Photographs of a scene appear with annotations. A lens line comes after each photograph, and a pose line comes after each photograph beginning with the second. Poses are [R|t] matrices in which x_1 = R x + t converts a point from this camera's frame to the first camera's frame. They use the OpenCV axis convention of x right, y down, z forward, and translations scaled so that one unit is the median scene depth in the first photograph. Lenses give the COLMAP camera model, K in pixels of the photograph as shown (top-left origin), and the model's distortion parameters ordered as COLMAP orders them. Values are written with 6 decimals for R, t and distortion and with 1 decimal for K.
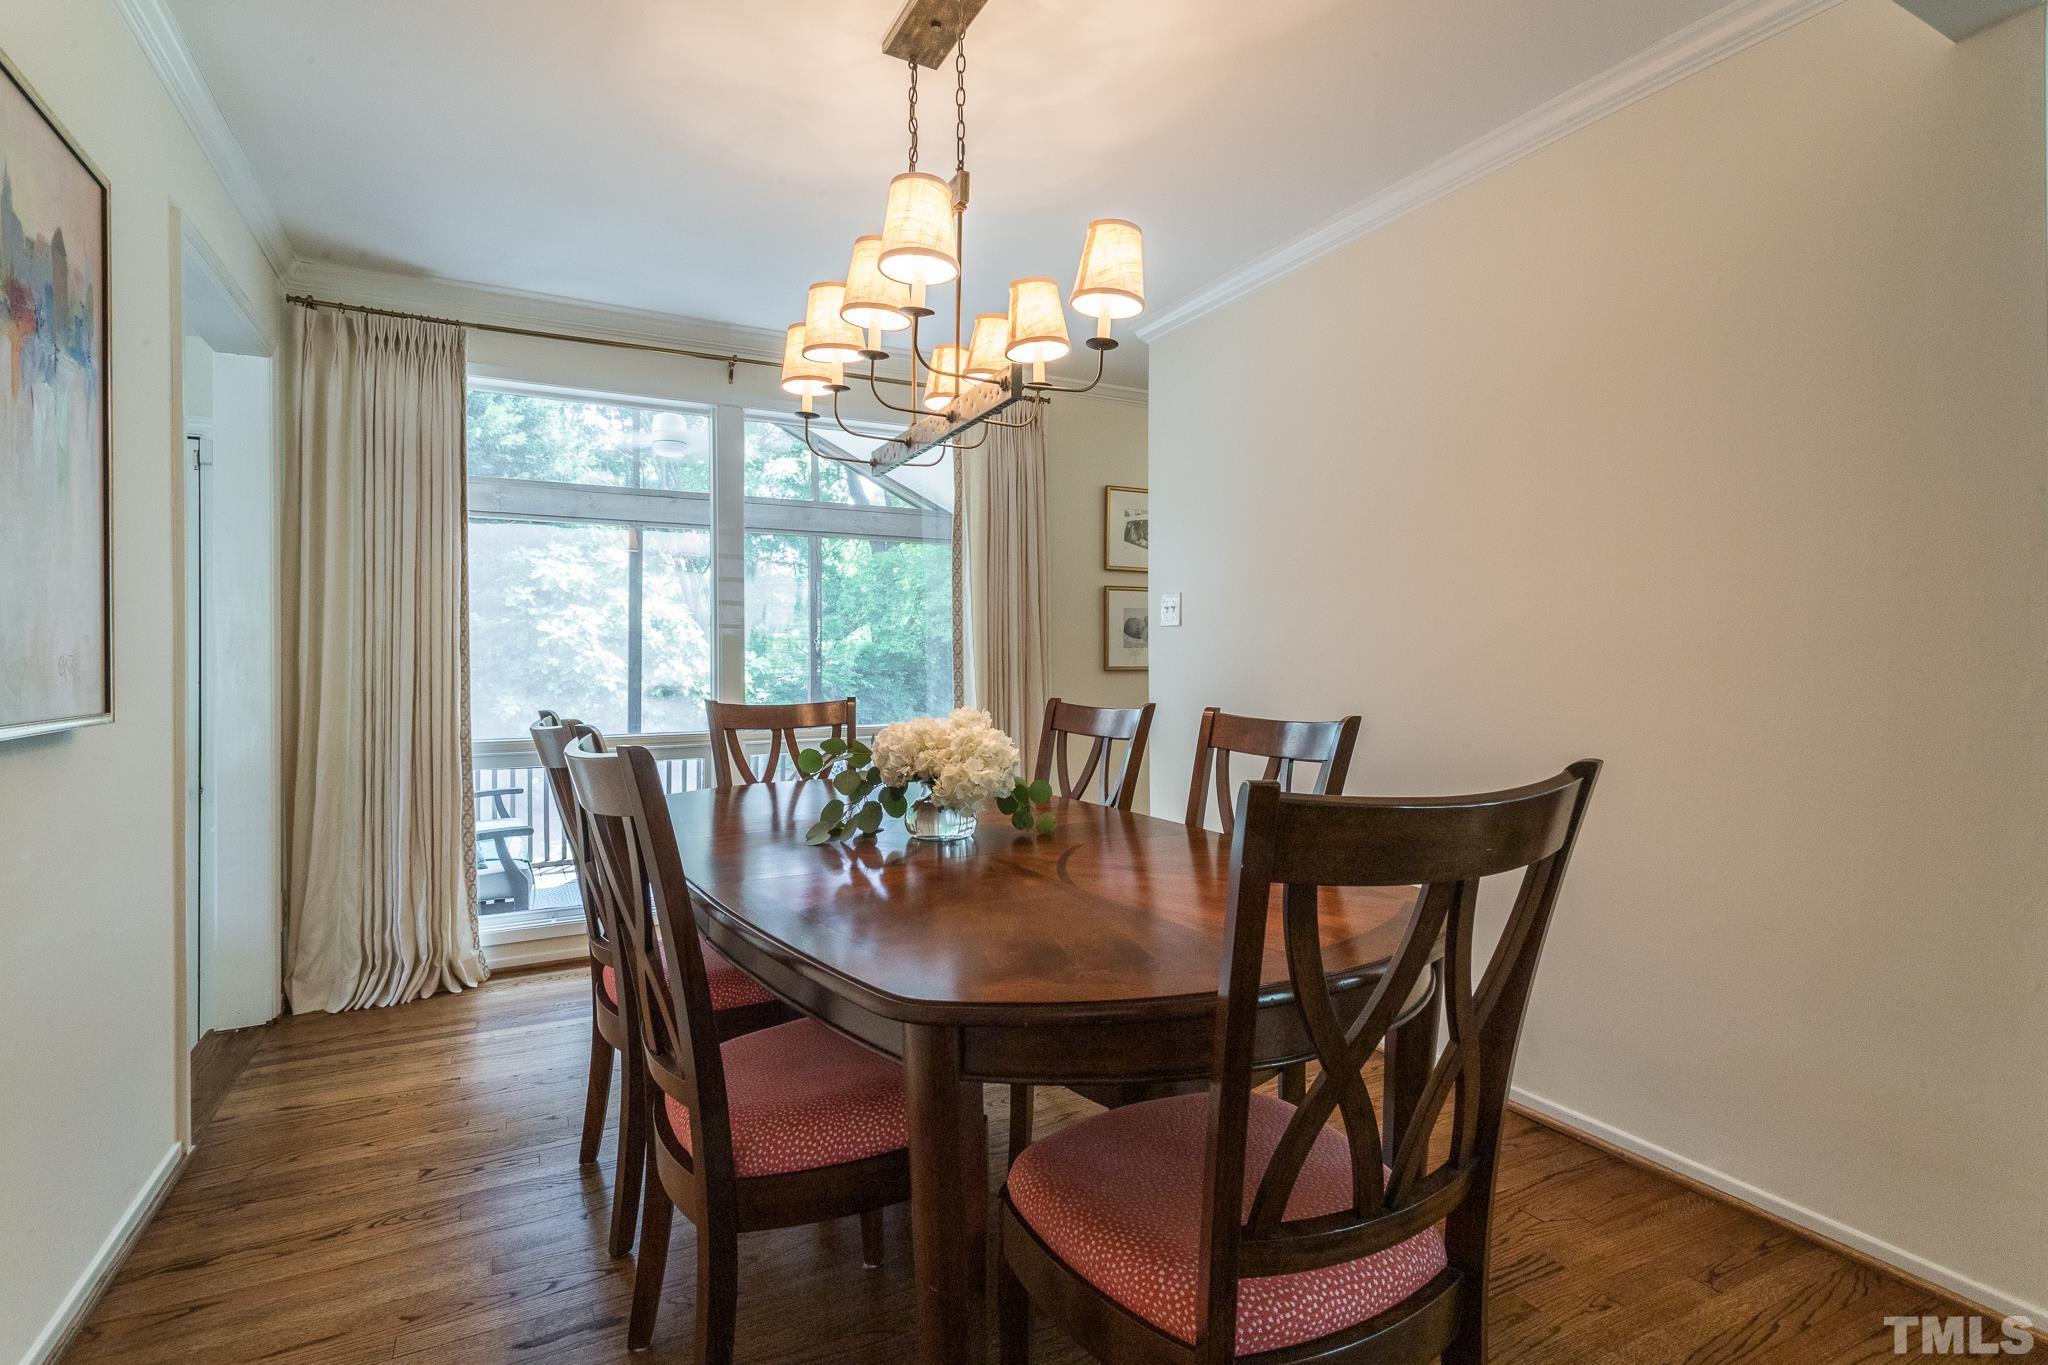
lens RADIAL K [[991.8, 0, 1024.0], [0, 991.8, 682.5], [0, 0, 1]] dist [-0.001466, 0.001966]
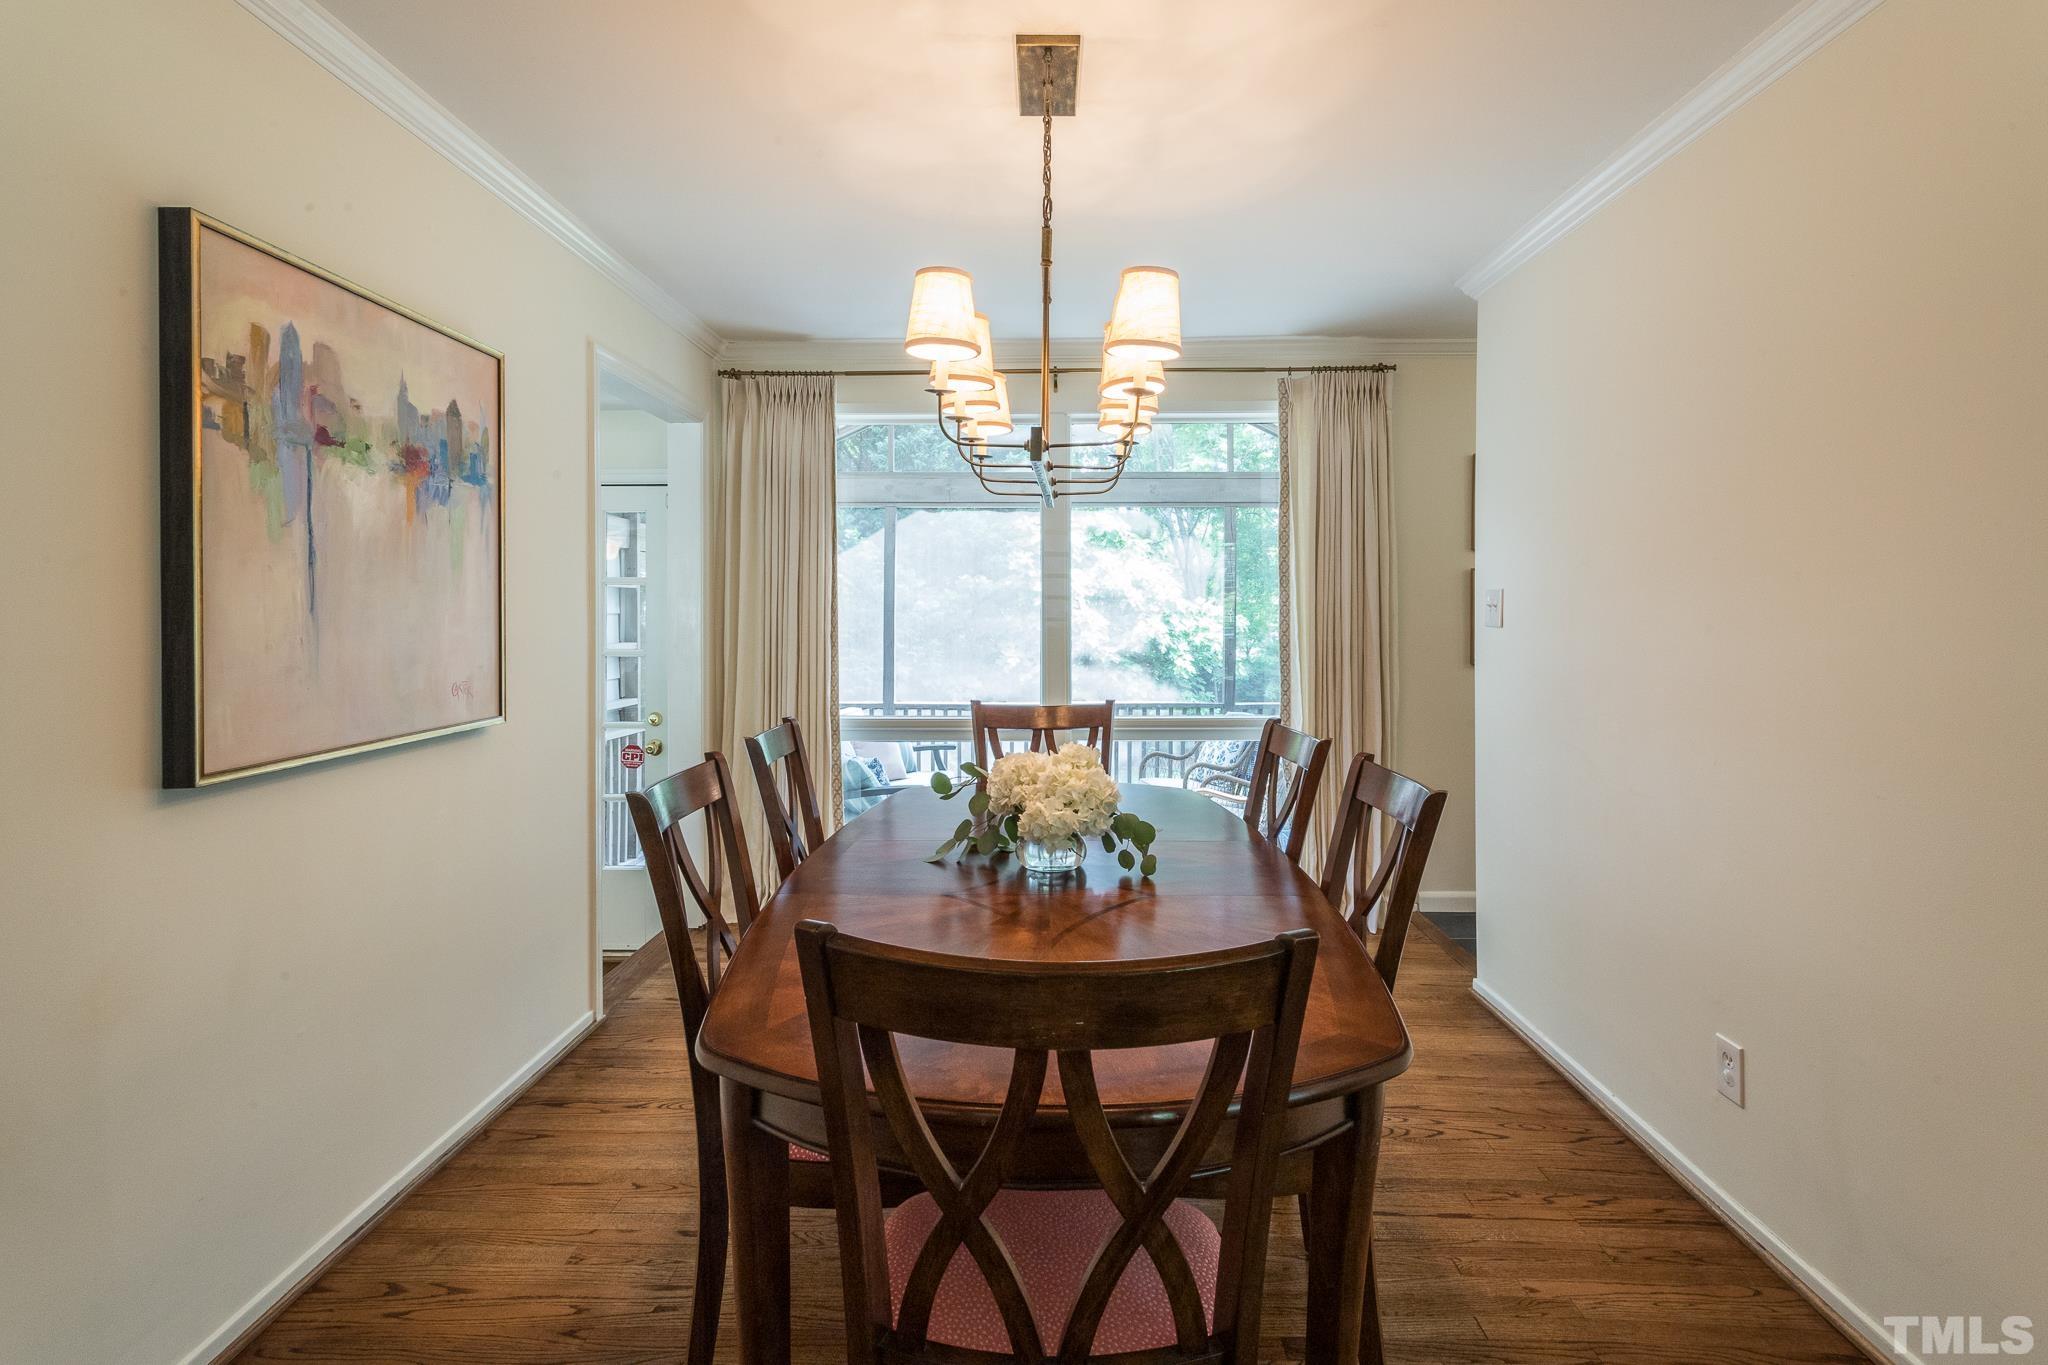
lens RADIAL K [[1008.2, 0, 1020.8], [0, 1008.2, 636.3], [0, 0, 1]] dist [0.000469, -0.000311]
pose [[0.870469, 0.016070, -0.491961, 0.350131], [-0.013044, 0.999869, 0.009580, -0.082201], [0.492051, -0.001922, 0.870564, 0.060736]]
